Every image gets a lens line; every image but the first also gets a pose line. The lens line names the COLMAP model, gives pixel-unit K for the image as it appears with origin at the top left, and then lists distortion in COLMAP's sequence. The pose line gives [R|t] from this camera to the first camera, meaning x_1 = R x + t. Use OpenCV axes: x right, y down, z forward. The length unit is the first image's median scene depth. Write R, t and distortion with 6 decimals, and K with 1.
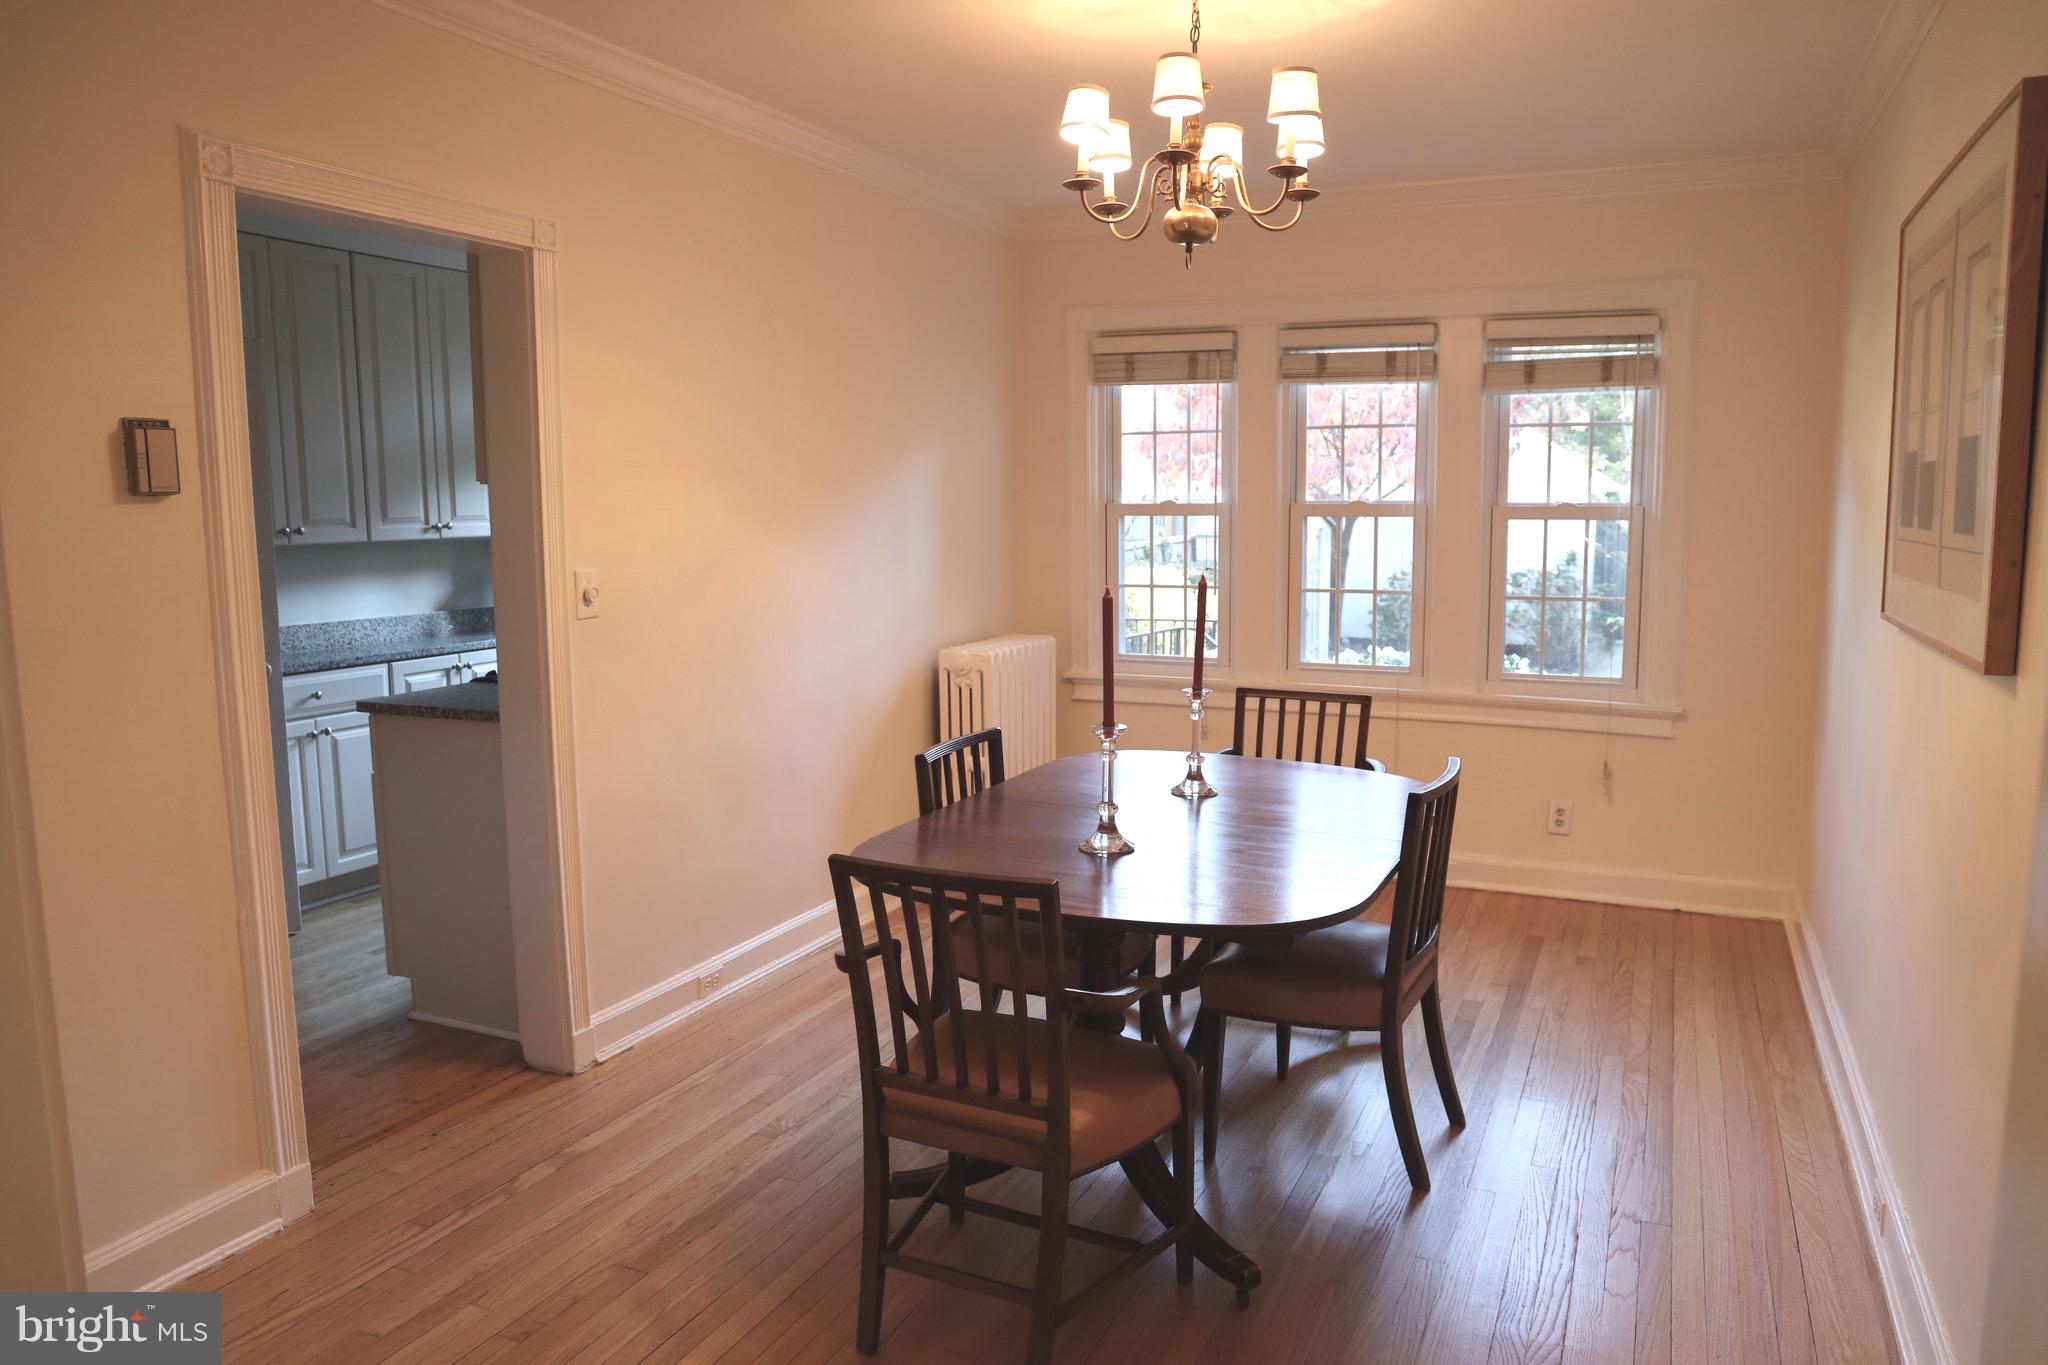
lens RADIAL K [[1409.0, 0, 1024.0], [0, 1409.0, 682.5], [0, 0, 1]] dist [-0.118780, 0.096106]
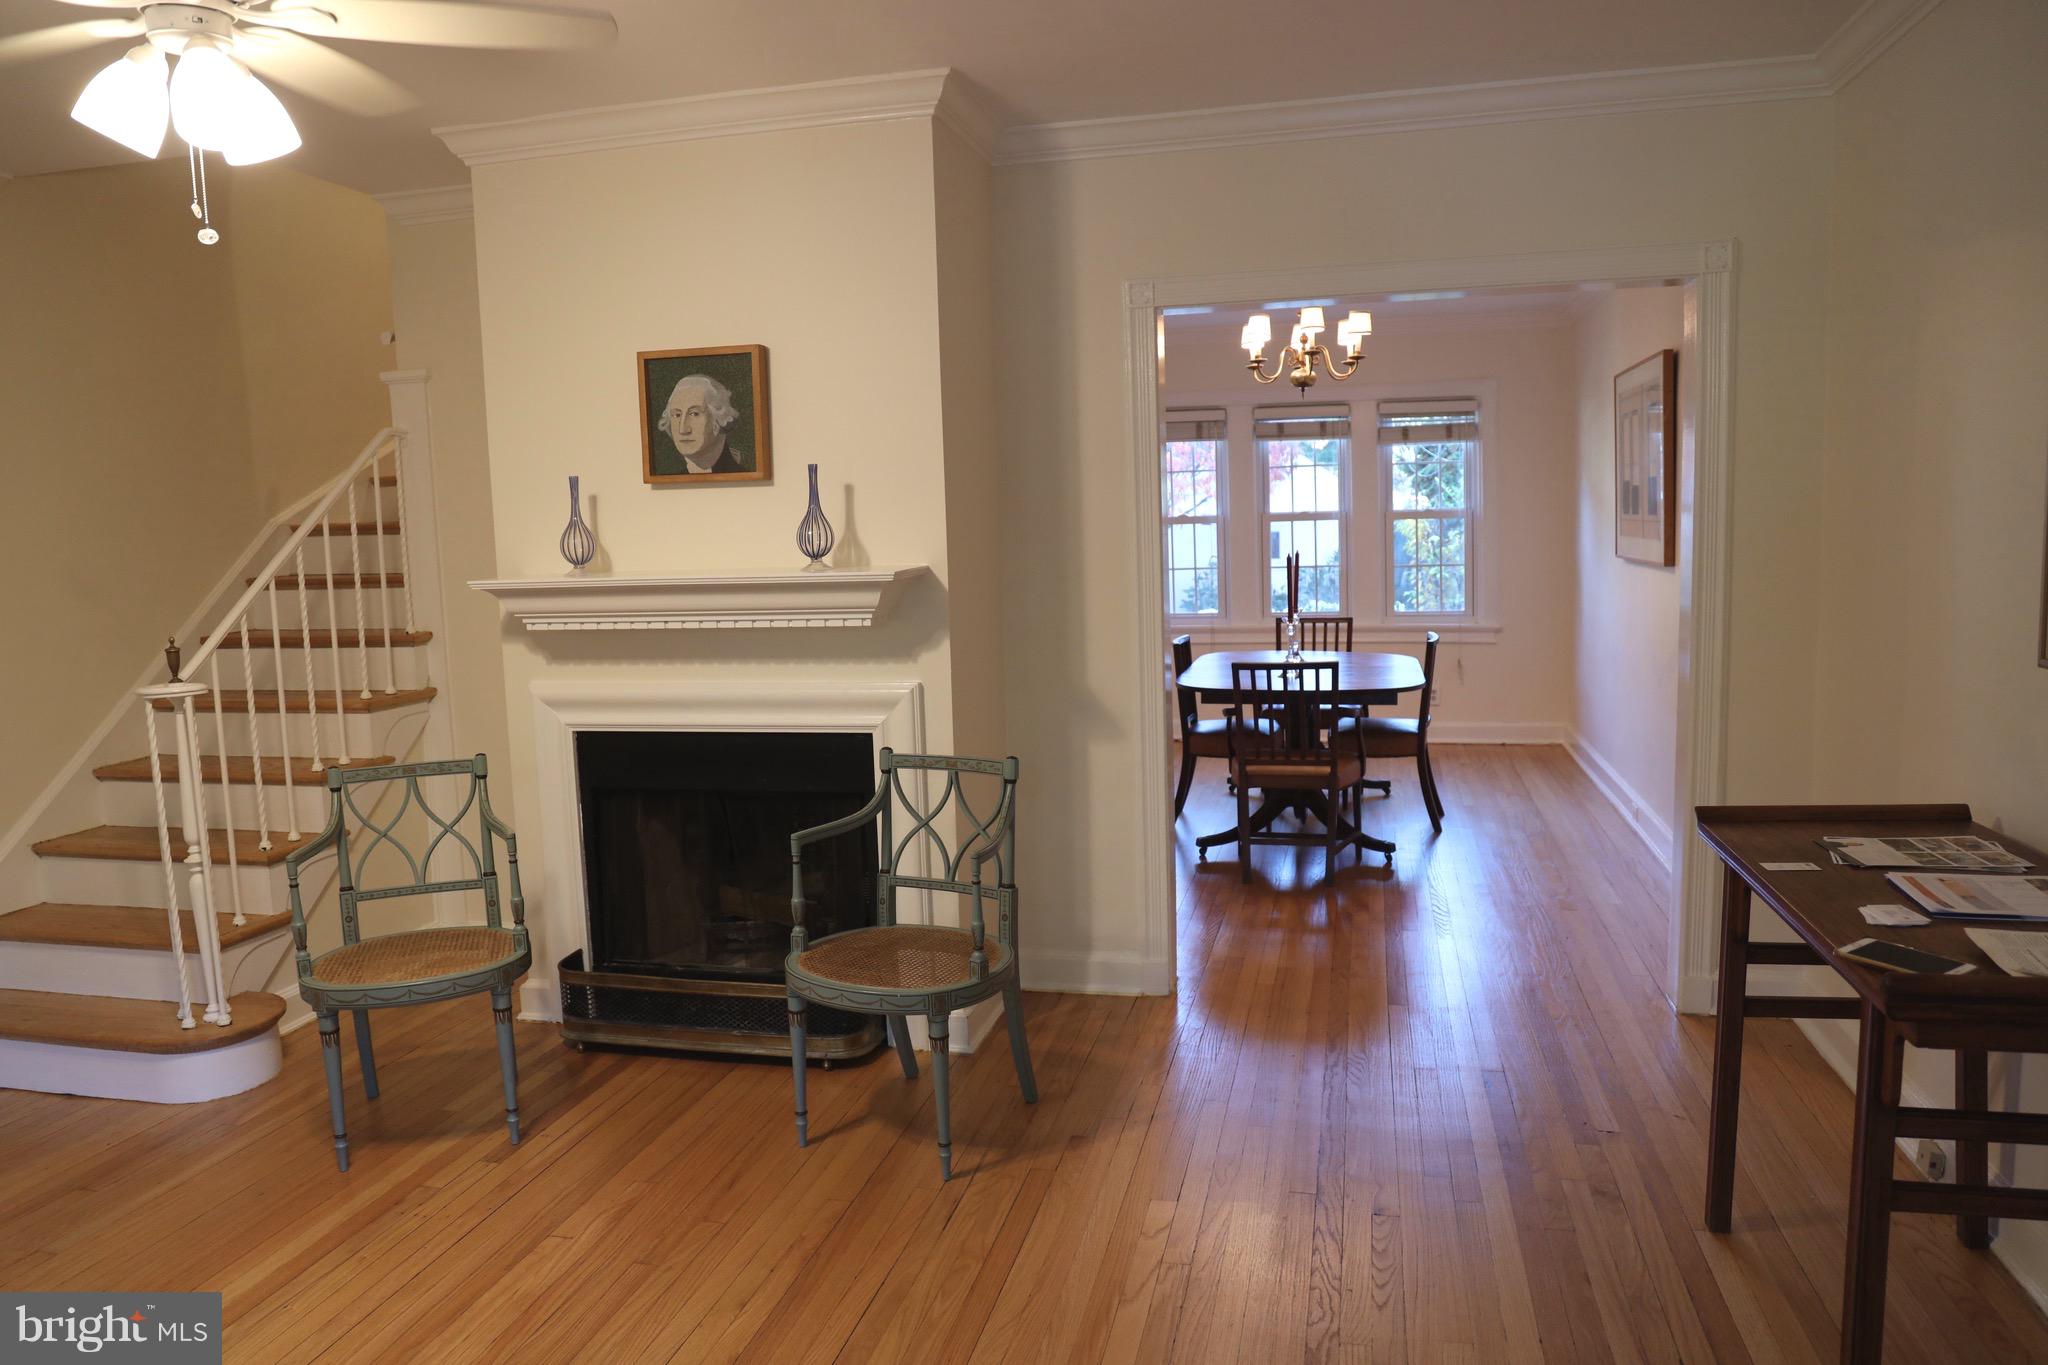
lens RADIAL K [[1409.0, 0, 1024.0], [0, 1409.0, 682.5], [0, 0, 1]] dist [-0.118780, 0.096106]
pose [[0.979841, -0.051447, 0.193043, -0.435457], [0.054587, 0.998449, -0.010977, 0.075021], [-0.192179, 0.021294, 0.981129, -0.579269]]
